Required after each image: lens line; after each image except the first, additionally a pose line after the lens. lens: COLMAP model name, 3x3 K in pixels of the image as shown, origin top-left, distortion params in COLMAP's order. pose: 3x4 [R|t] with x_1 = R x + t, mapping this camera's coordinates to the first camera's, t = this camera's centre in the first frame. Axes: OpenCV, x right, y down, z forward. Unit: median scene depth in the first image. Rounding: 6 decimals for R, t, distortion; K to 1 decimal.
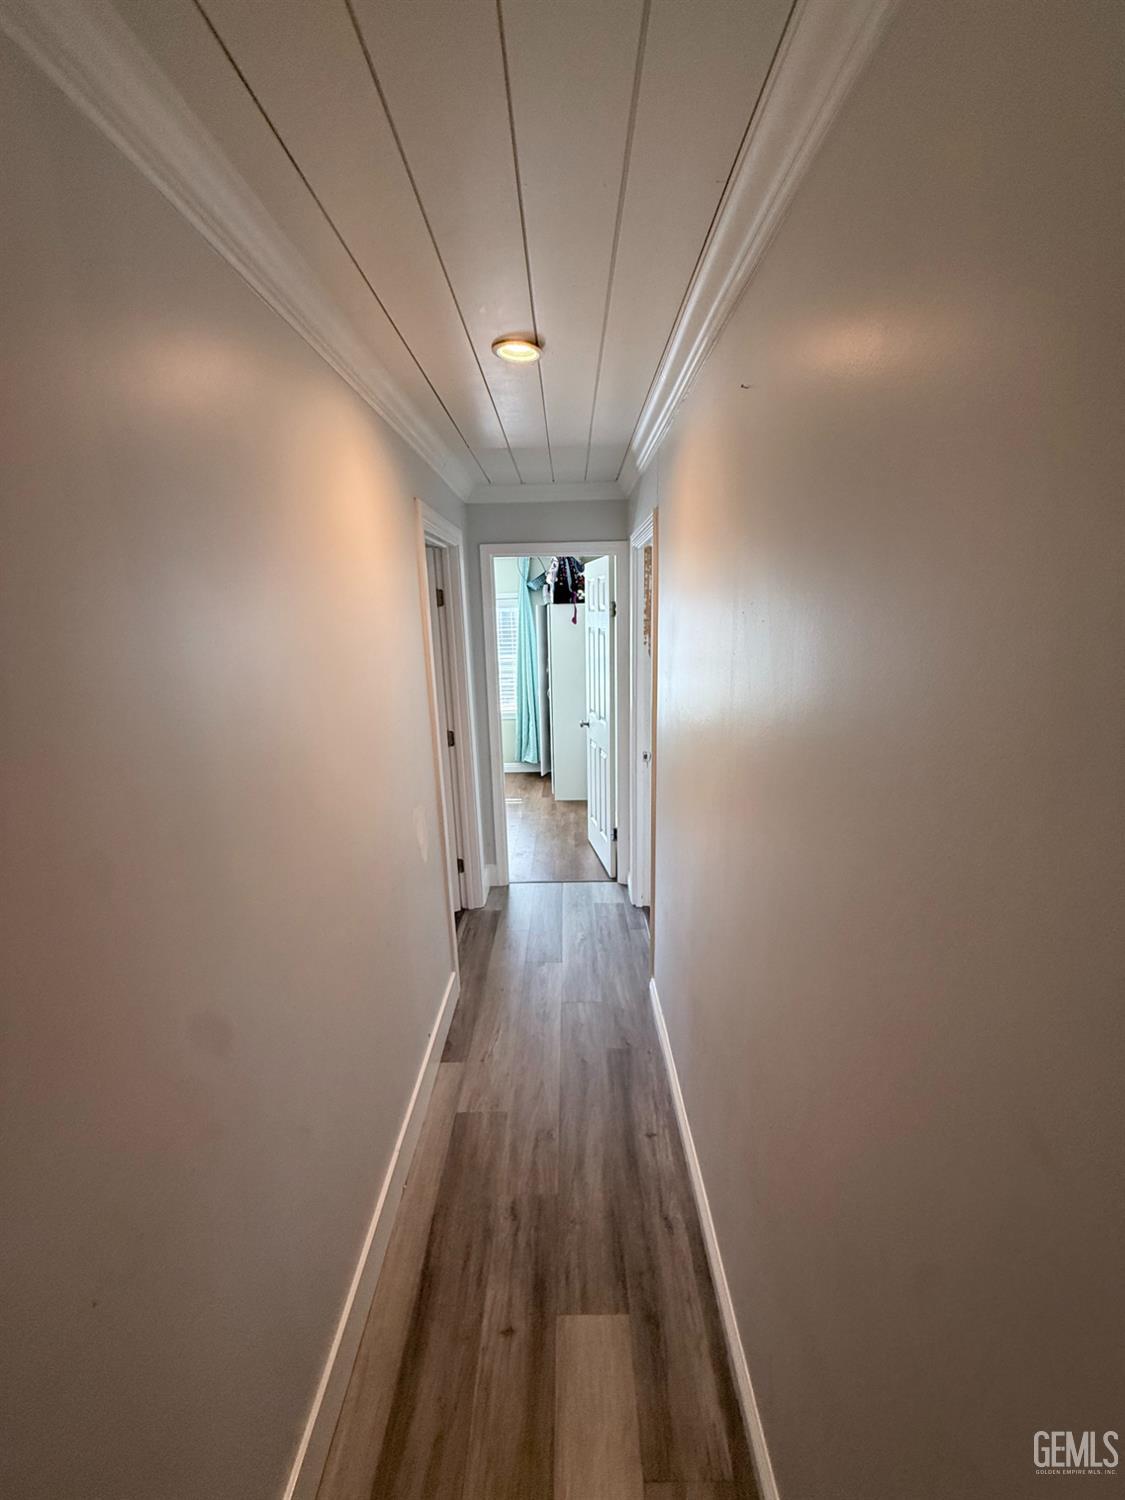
lens RADIAL K [[596.6, 0, 562.8], [0, 596.6, 747.3], [0, 0, 1]] dist [-0.000223, 0.000000]
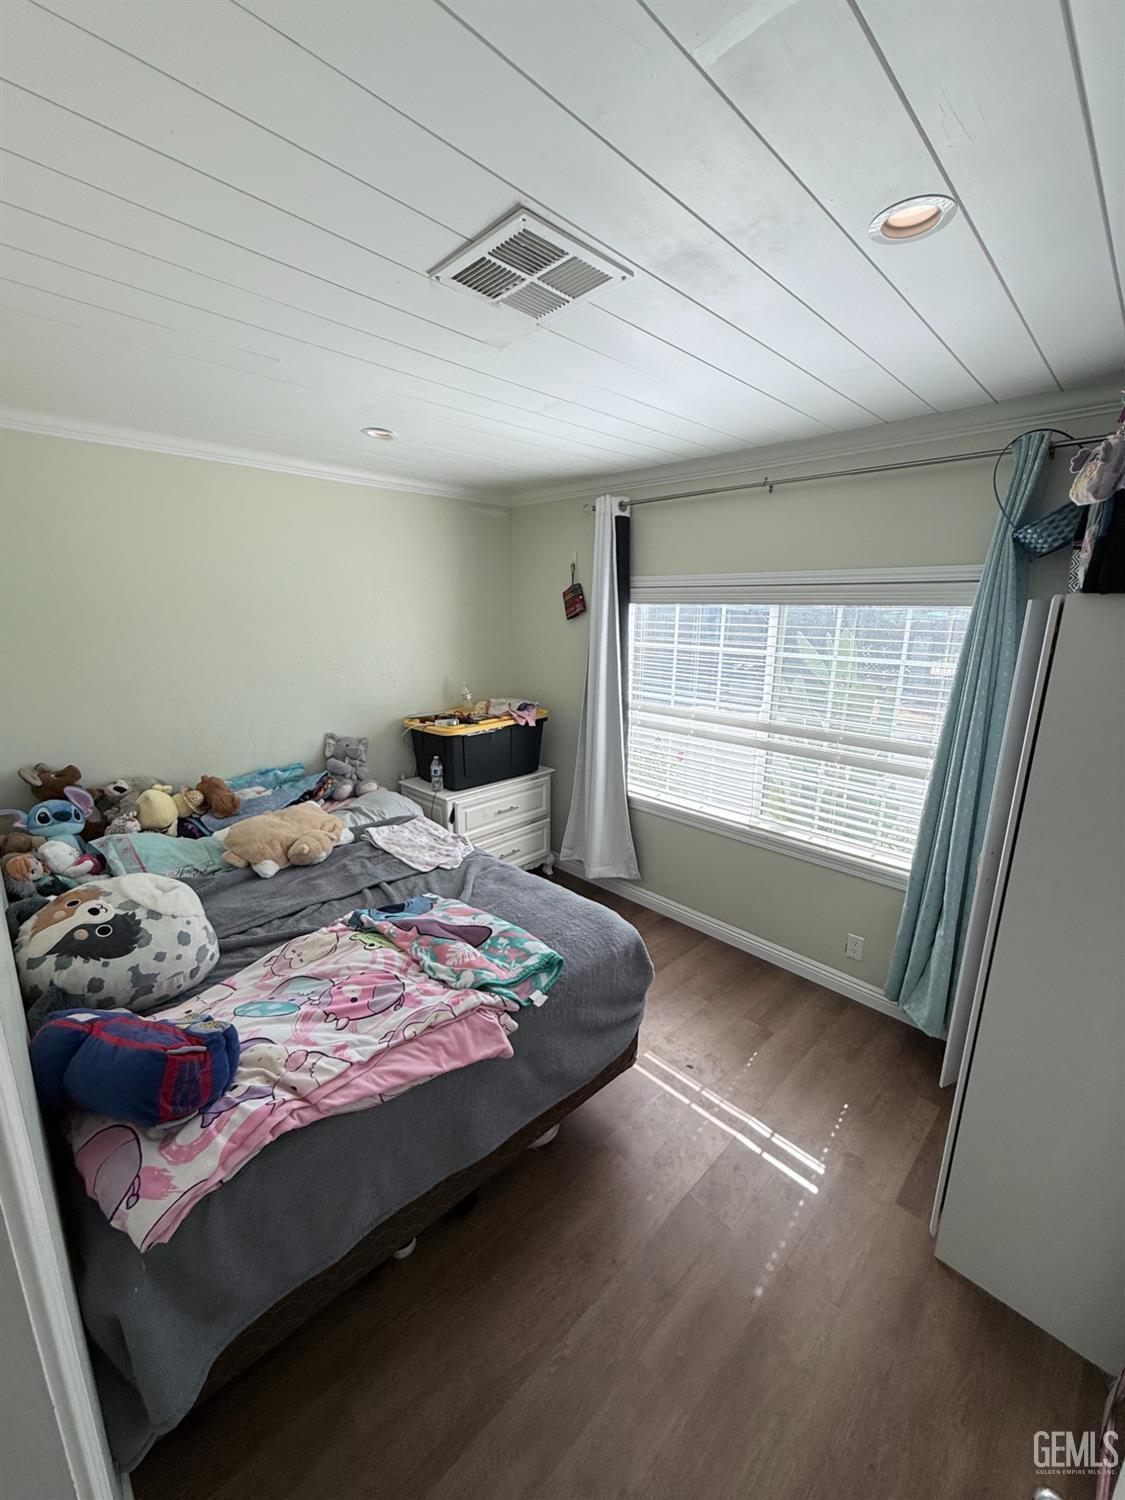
lens RADIAL K [[596.6, 0, 562.8], [0, 596.6, 747.3], [0, 0, 1]] dist [-0.000223, 0.000000]
pose [[0.698466, 0.201082, -0.686813, 0.012189], [-0.196620, 0.976701, 0.085999, -0.143876], [0.688104, 0.074974, 0.721729, 0.616929]]
